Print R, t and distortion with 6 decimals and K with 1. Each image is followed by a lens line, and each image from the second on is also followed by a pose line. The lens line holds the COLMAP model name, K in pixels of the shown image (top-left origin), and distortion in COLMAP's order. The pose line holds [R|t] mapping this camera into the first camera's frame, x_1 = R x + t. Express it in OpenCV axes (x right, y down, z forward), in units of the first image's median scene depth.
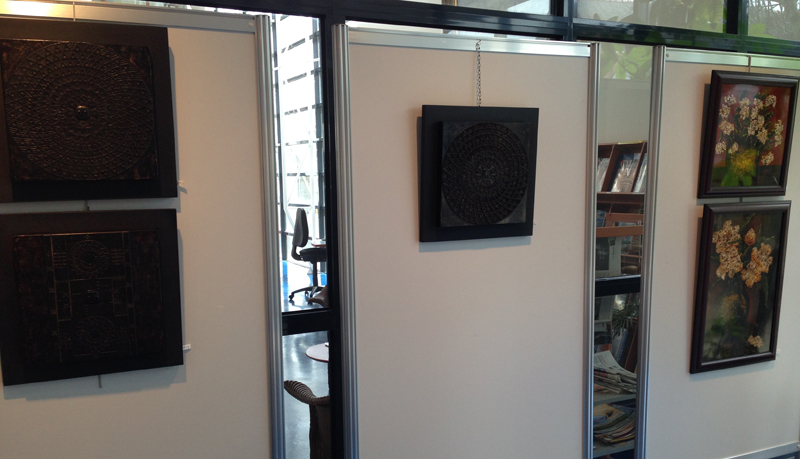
lens RADIAL K [[752.0, 0, 400.9], [0, 752.0, 259.8], [0, 0, 1]] dist [0.061849, 0.000000]
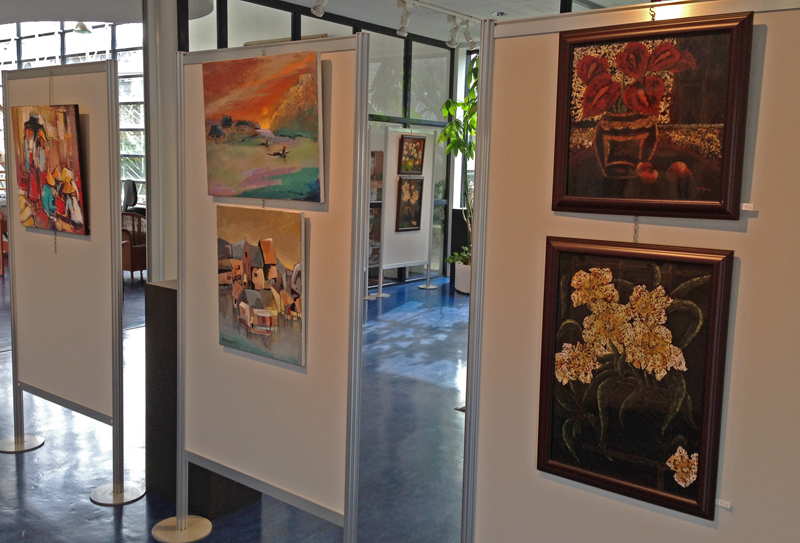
lens RADIAL K [[785.4, 0, 398.6], [0, 785.4, 271.1], [0, 0, 1]] dist [0.067856, 0.000000]
pose [[0.916739, -0.017358, 0.399110, -0.891188], [0.007779, 0.999642, 0.025607, 0.230416], [-0.399411, -0.020370, 0.916546, -1.951033]]
